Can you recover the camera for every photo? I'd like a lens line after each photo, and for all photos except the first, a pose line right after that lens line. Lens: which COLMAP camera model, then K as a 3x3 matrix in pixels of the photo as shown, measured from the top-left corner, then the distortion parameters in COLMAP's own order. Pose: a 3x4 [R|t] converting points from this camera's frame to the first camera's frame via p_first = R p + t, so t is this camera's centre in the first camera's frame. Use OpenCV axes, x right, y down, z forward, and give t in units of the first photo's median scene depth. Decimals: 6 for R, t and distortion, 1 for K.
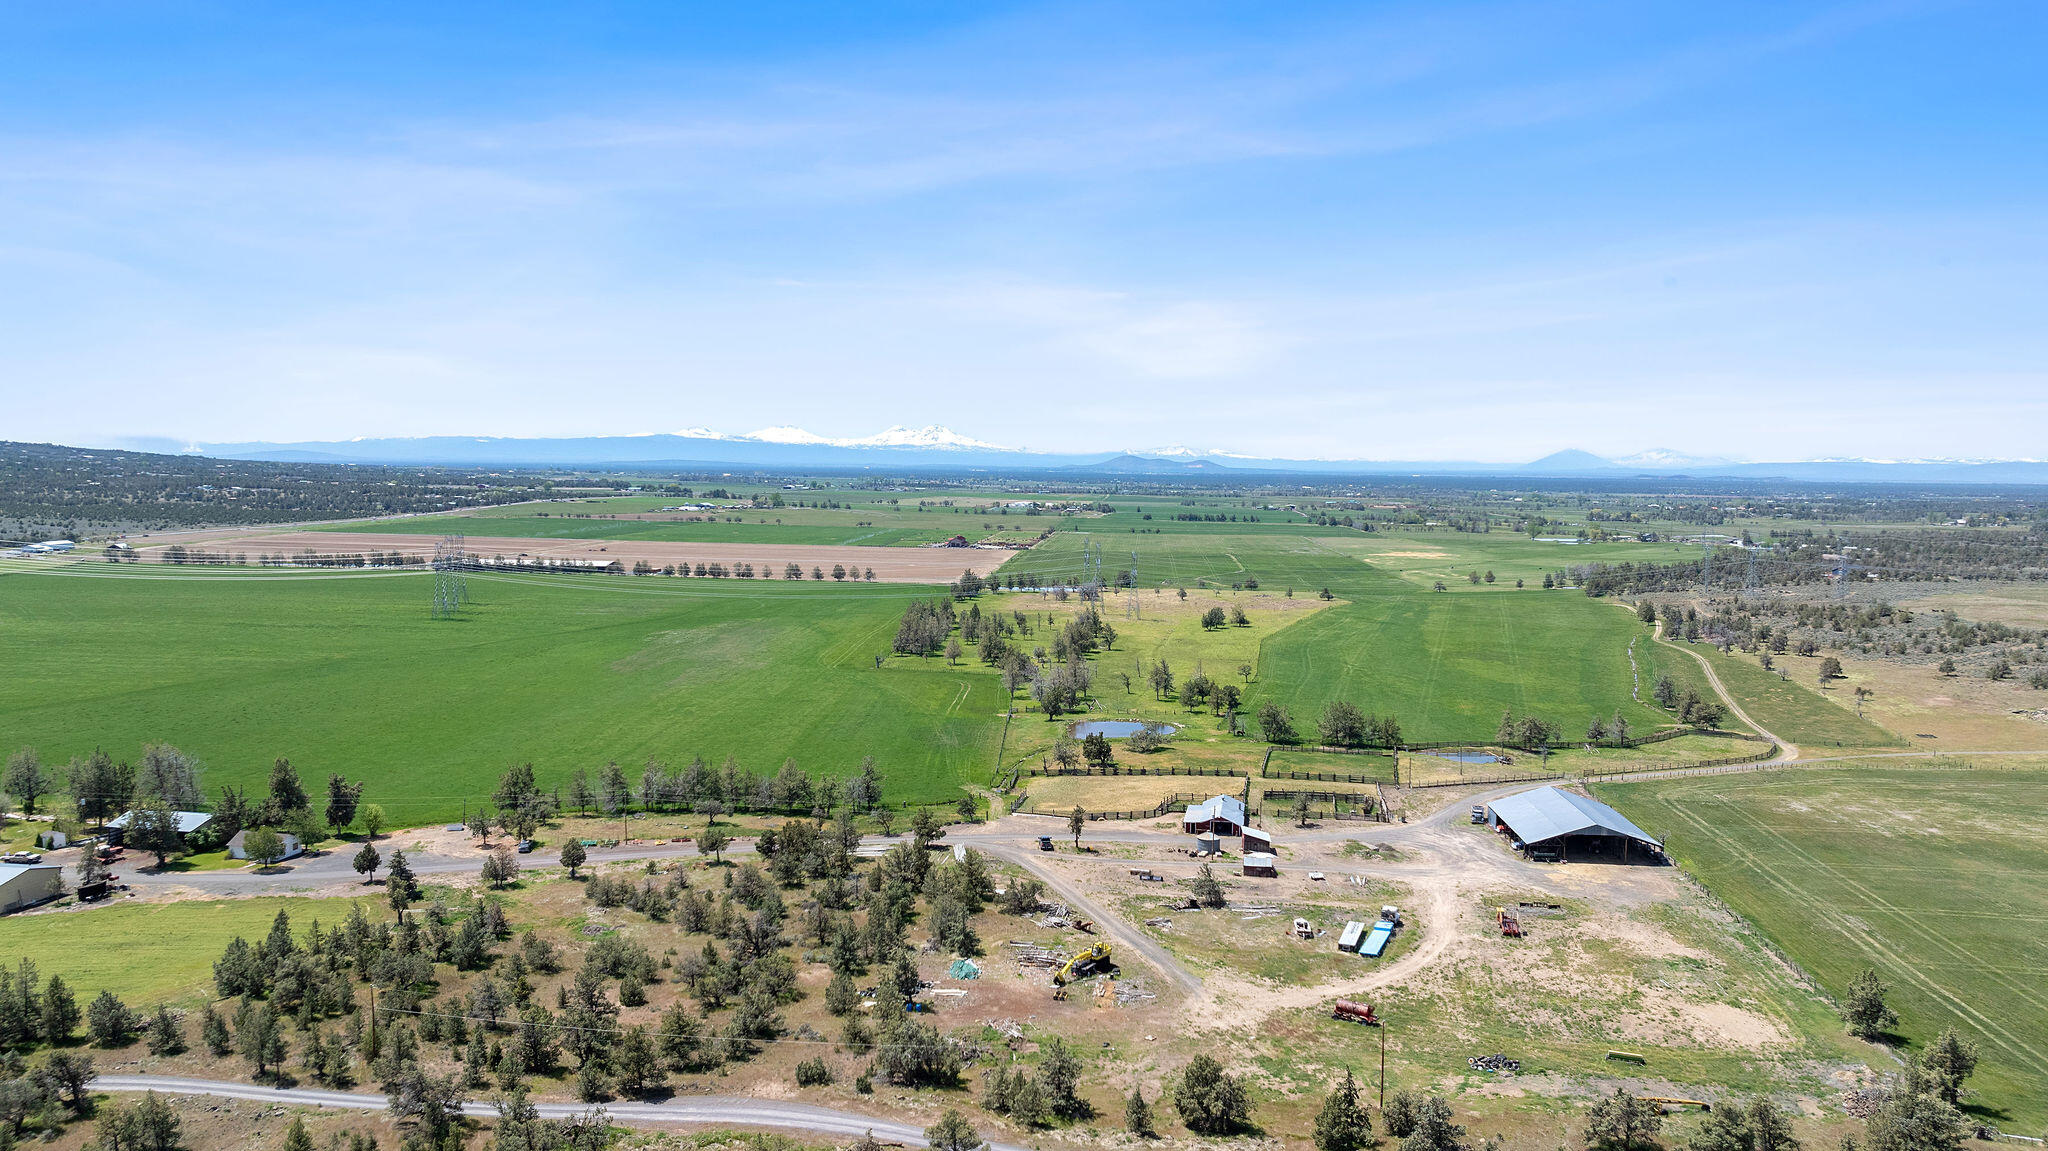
lens RADIAL K [[1438.4, 0, 1023.3], [0, 1438.4, 575.4], [0, 0, 1]] dist [-0.020007, 0.004838]
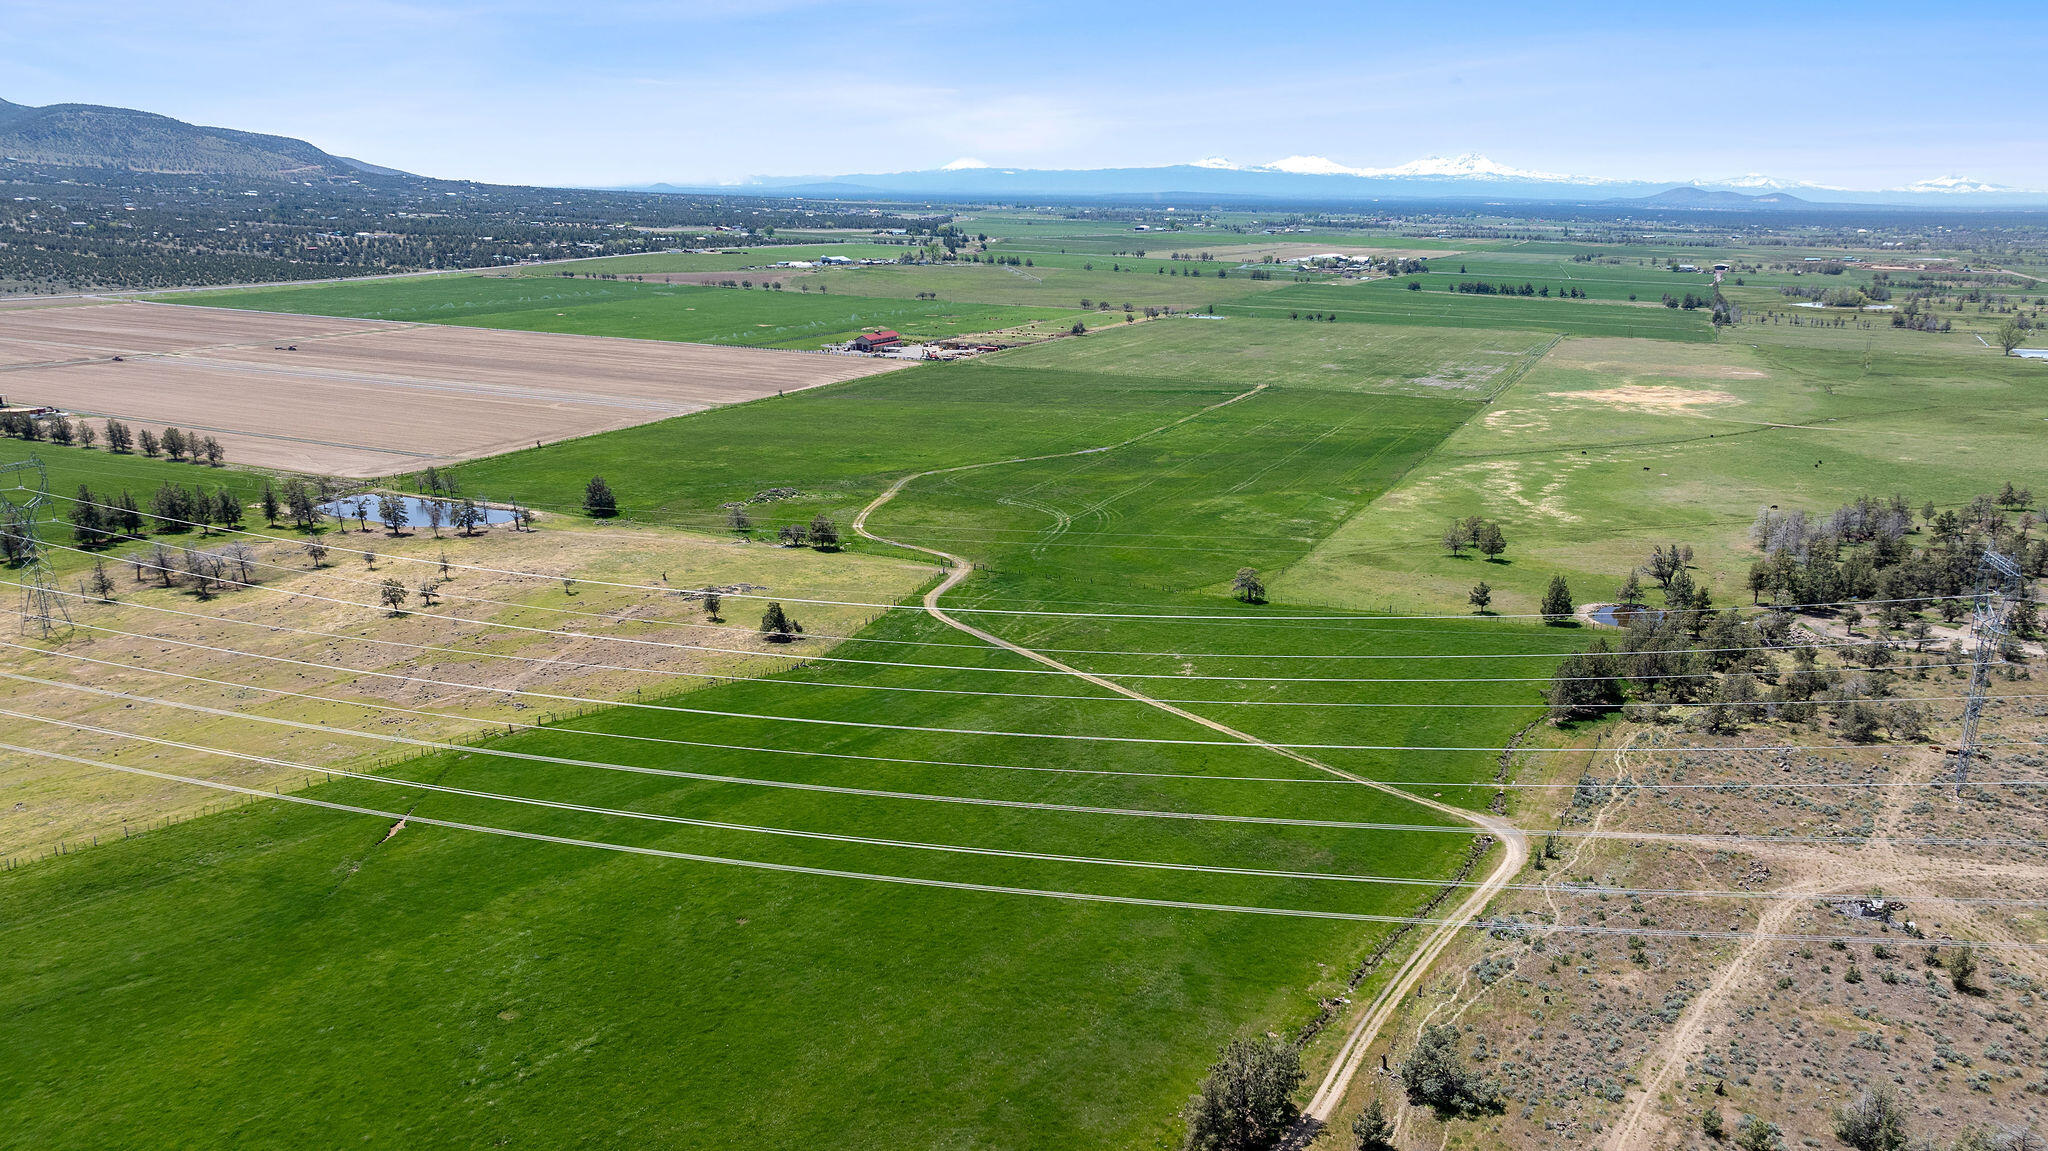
lens RADIAL K [[1439.8, 0, 1024.0], [0, 1439.8, 575.5], [0, 0, 1]] dist [-0.034550, 0.035947]
pose [[0.936468, 0.087434, -0.339680, 0.776354], [-0.024799, 0.982513, 0.184533, -0.130955], [0.349874, -0.164386, 0.922261, 1.372184]]
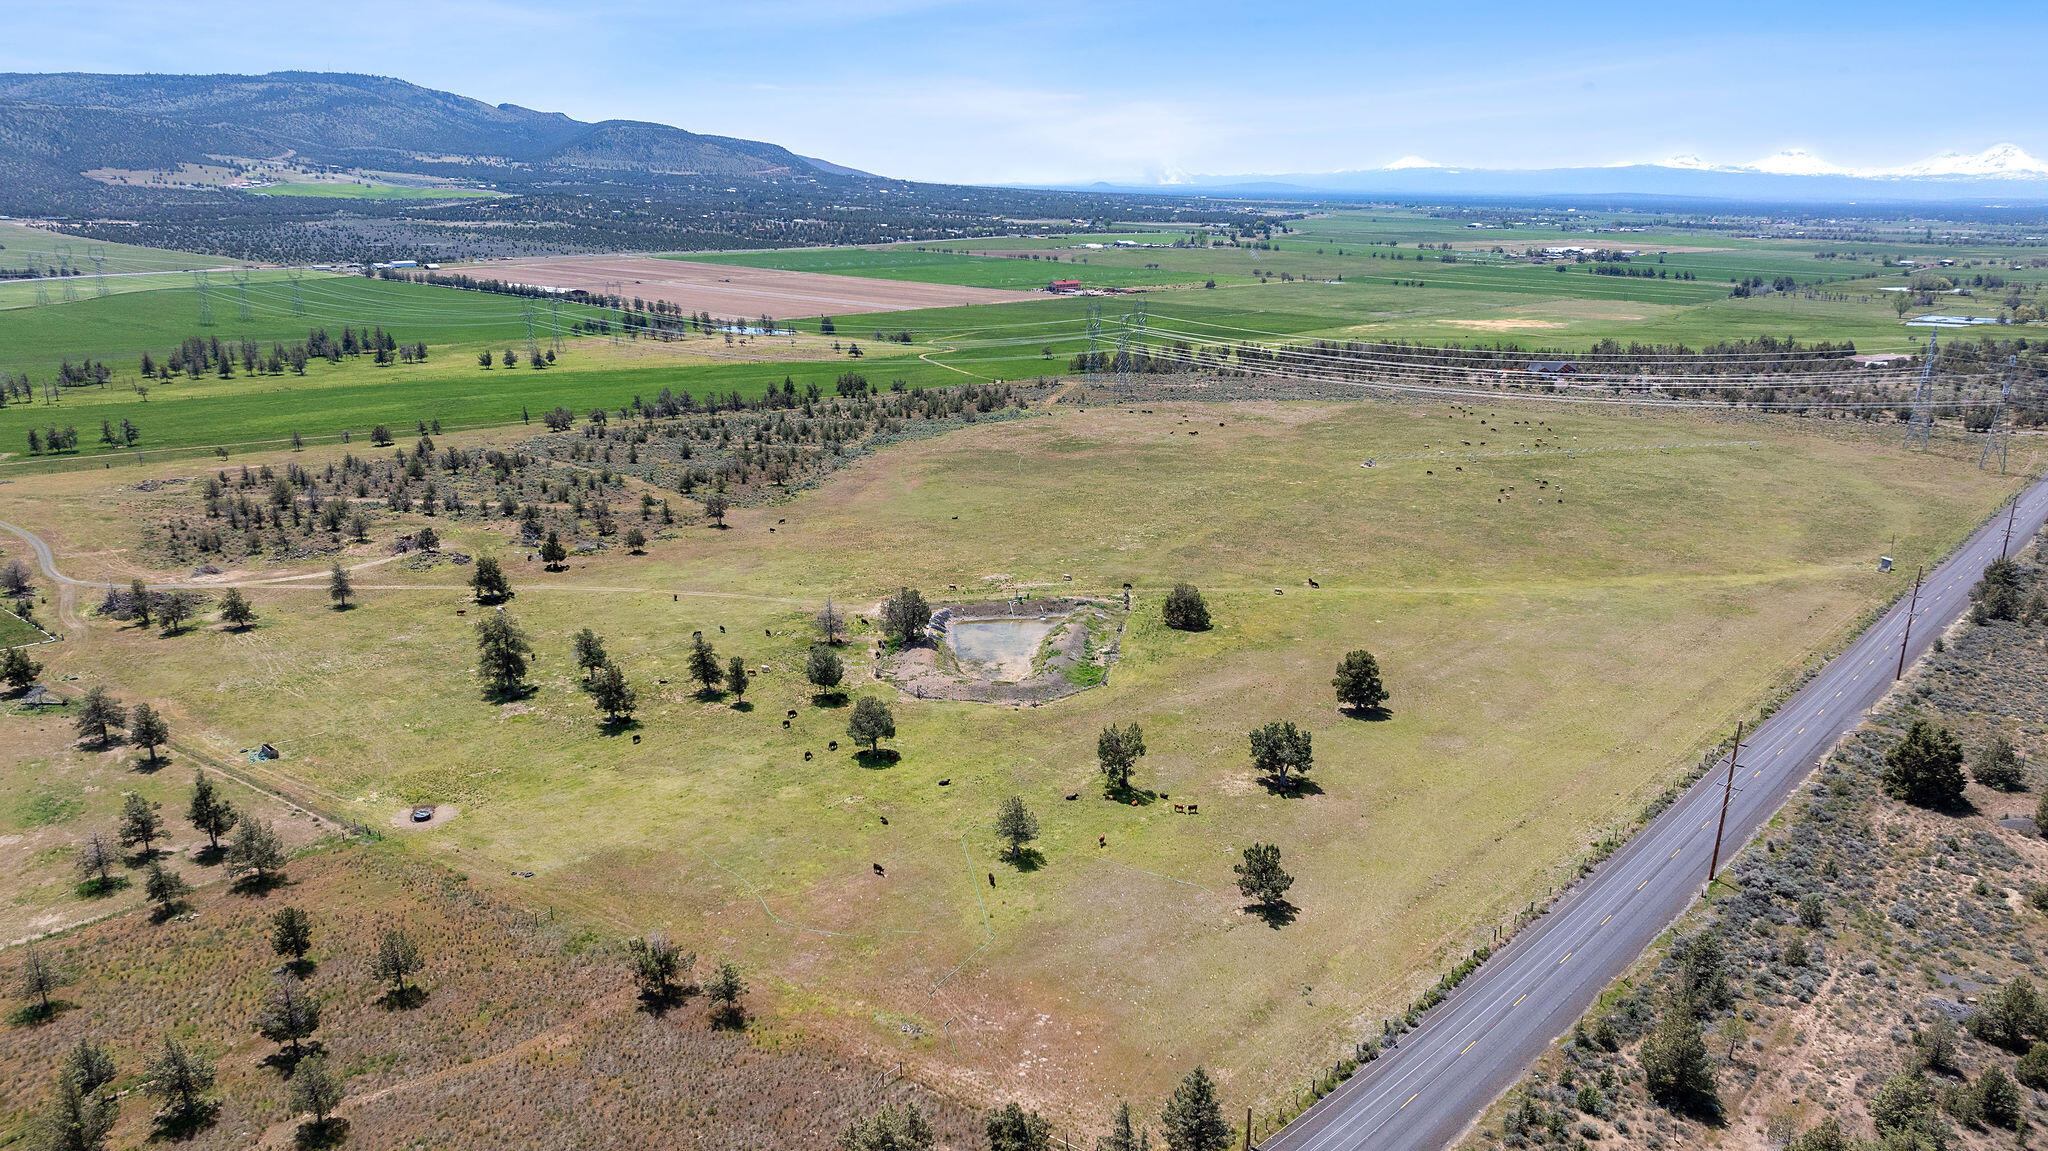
lens RADIAL K [[1444.1, 0, 1024.0], [0, 1444.1, 575.5], [0, 0, 1]] dist [-0.054624, 0.068294]
pose [[0.793824, 0.155490, -0.587934, 1.794270], [-0.047321, 0.979624, 0.195187, -0.064568], [0.606304, -0.127122, 0.785007, 0.559606]]
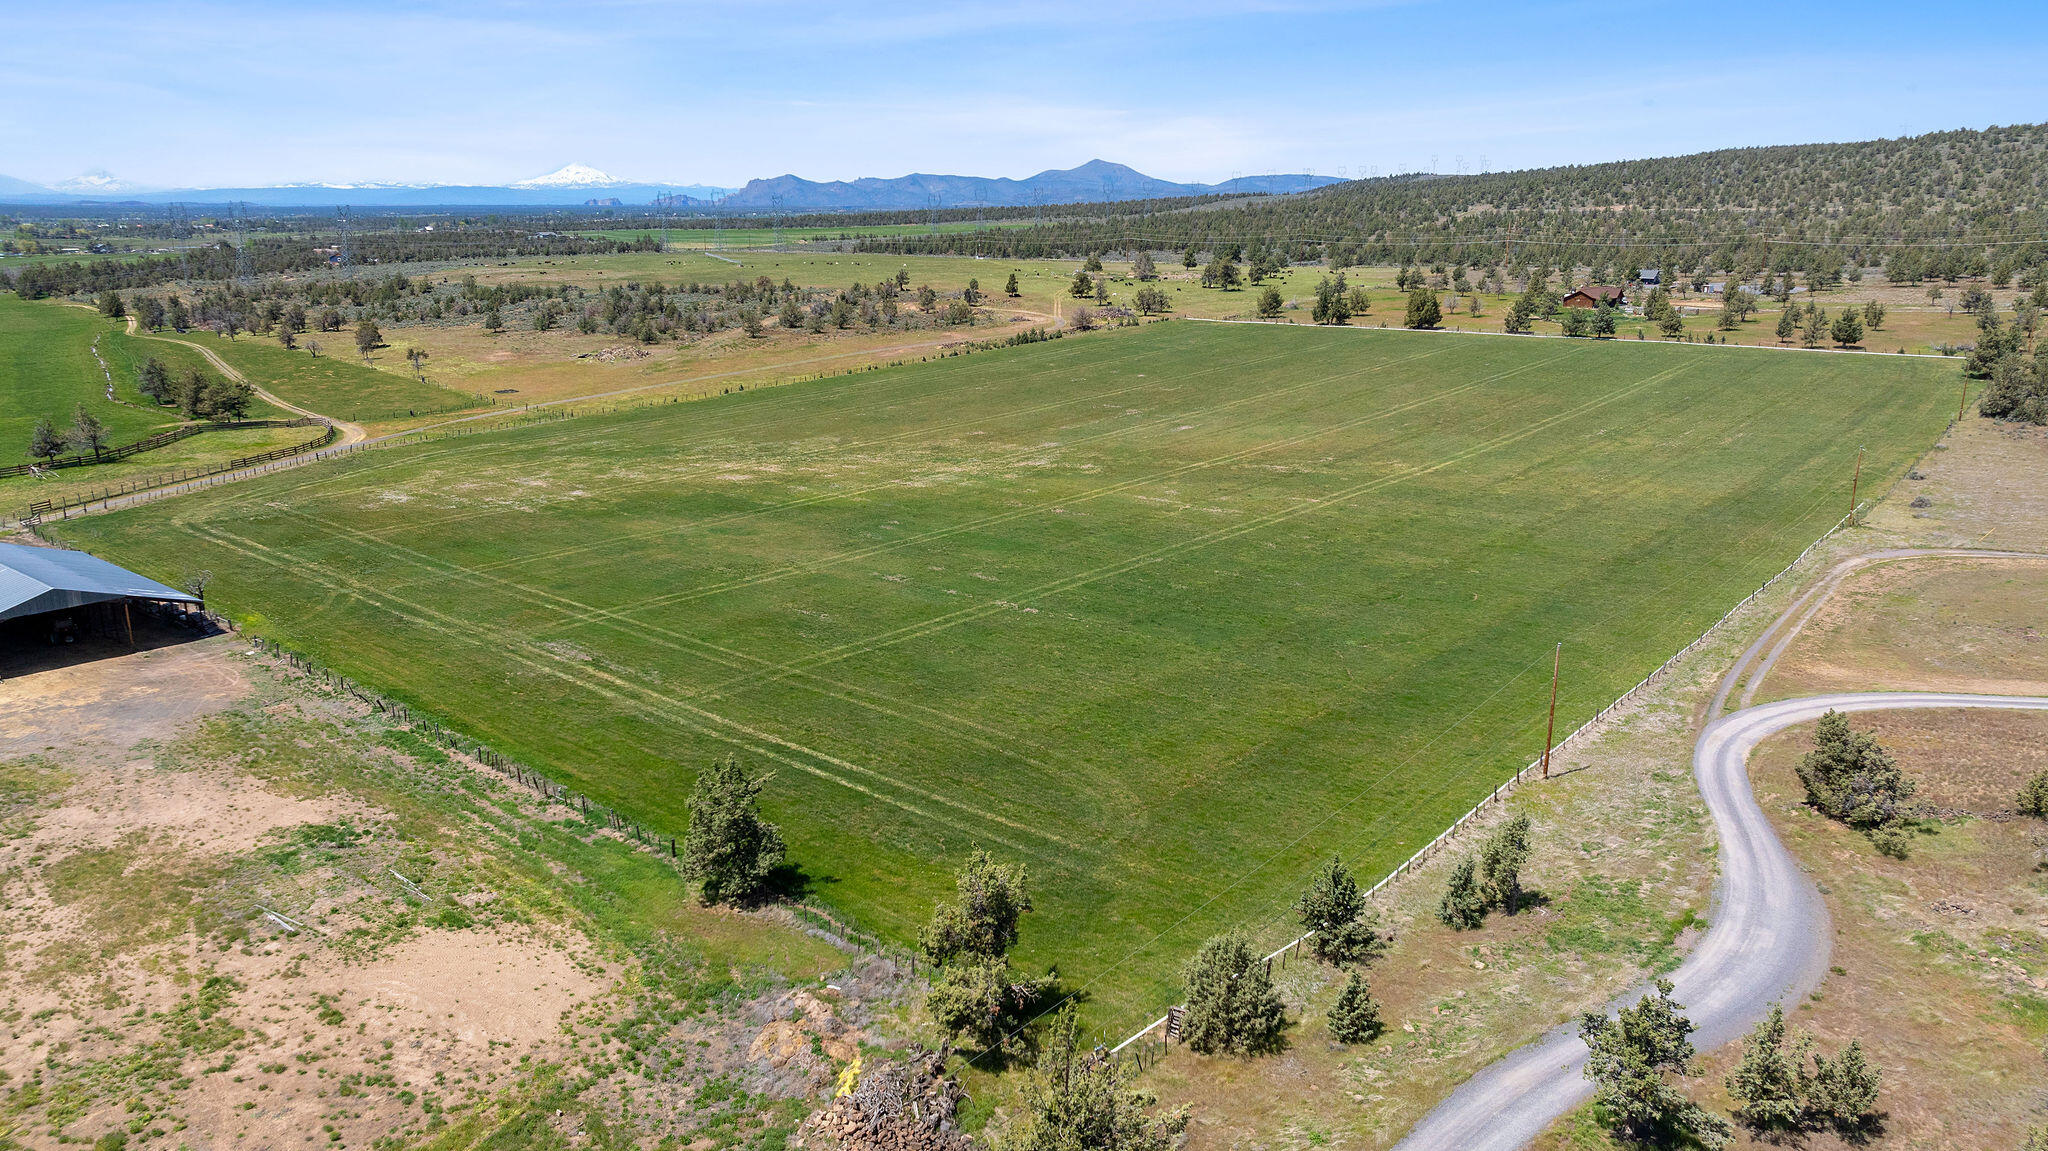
lens RADIAL K [[1444.1, 0, 1024.0], [0, 1444.1, 575.5], [0, 0, 1]] dist [-0.054624, 0.068294]
pose [[0.563025, -0.217007, 0.797440, 0.123130], [0.066174, 0.973650, 0.218237, 0.052604], [-0.823786, -0.070103, 0.562549, 0.280844]]
